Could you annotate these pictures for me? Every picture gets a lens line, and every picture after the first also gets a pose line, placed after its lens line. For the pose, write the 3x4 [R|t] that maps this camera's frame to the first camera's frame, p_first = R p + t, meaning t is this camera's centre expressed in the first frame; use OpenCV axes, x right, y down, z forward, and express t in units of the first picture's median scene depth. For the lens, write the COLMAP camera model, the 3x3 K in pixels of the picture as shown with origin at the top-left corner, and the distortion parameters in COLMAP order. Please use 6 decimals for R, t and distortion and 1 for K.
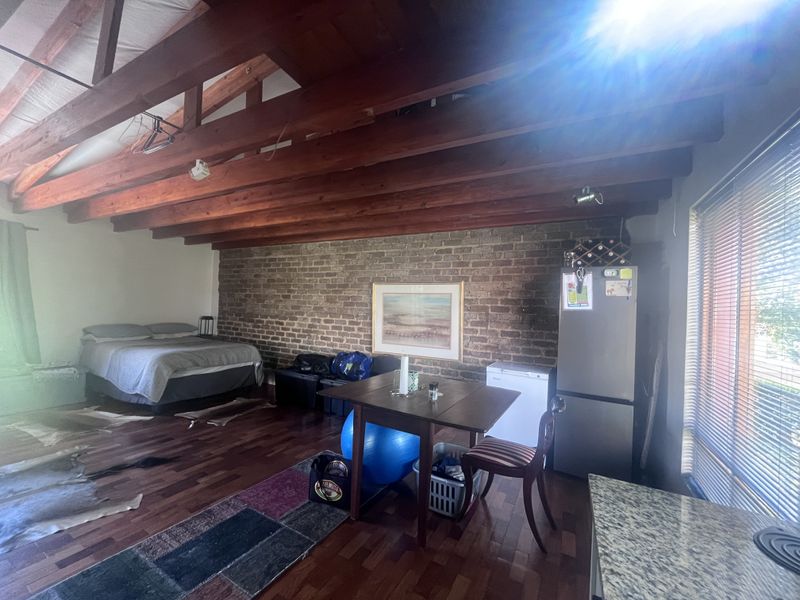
lens RADIAL K [[323.0, 0, 398.1], [0, 323.0, 303.8], [0, 0, 1]] dist [-0.004077, 0.000021]
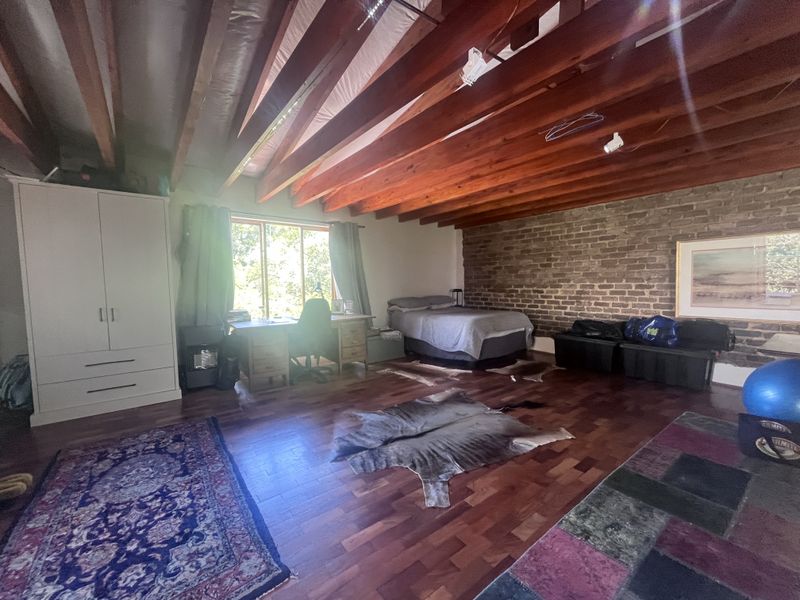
lens RADIAL K [[323.0, 0, 399.3], [0, 323.0, 303.6], [0, 0, 1]] dist [-0.004077, 0.000021]
pose [[0.911174, -0.028617, -0.411026, -0.456313], [0.061170, 0.995925, 0.066265, 0.002969], [0.407455, -0.085522, 0.909212, -0.171193]]
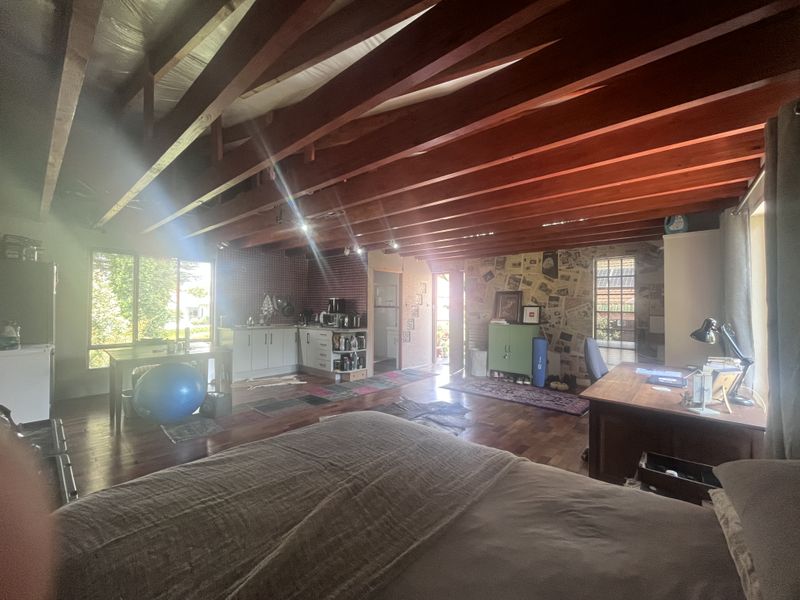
lens RADIAL K [[323.0, 0, 402.8], [0, 323.0, 303.5], [0, 0, 1]] dist [-0.004077, 0.000021]
pose [[-0.975250, -0.054995, 0.214155, -0.821754], [-0.060237, 0.998021, -0.018022, -0.001194], [-0.212740, -0.030476, -0.976633, 1.362485]]
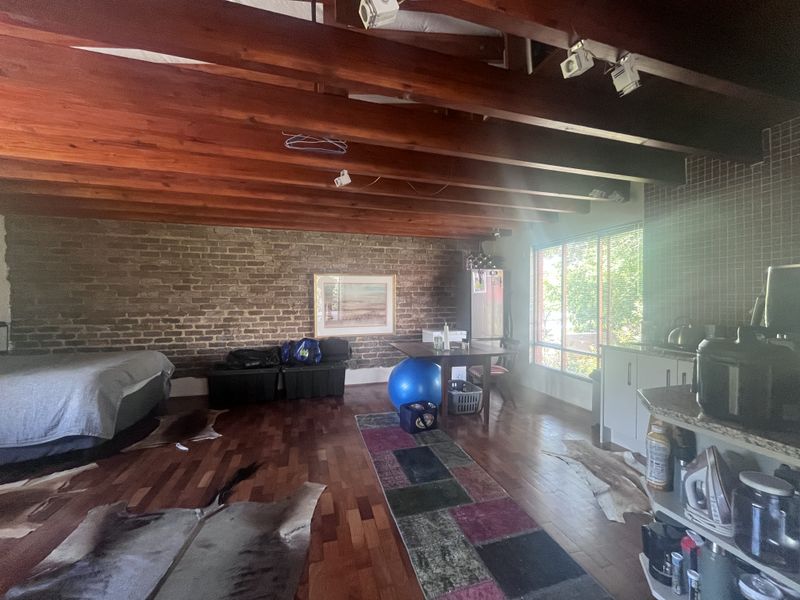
lens RADIAL K [[323.0, 0, 400.9], [0, 323.0, 303.3], [0, 0, 1]] dist [-0.004077, 0.000021]
pose [[0.702478, -0.054486, 0.709617, -0.698375], [0.020143, 0.998188, 0.056702, -0.023013], [-0.711421, -0.025538, 0.702302, 0.030833]]
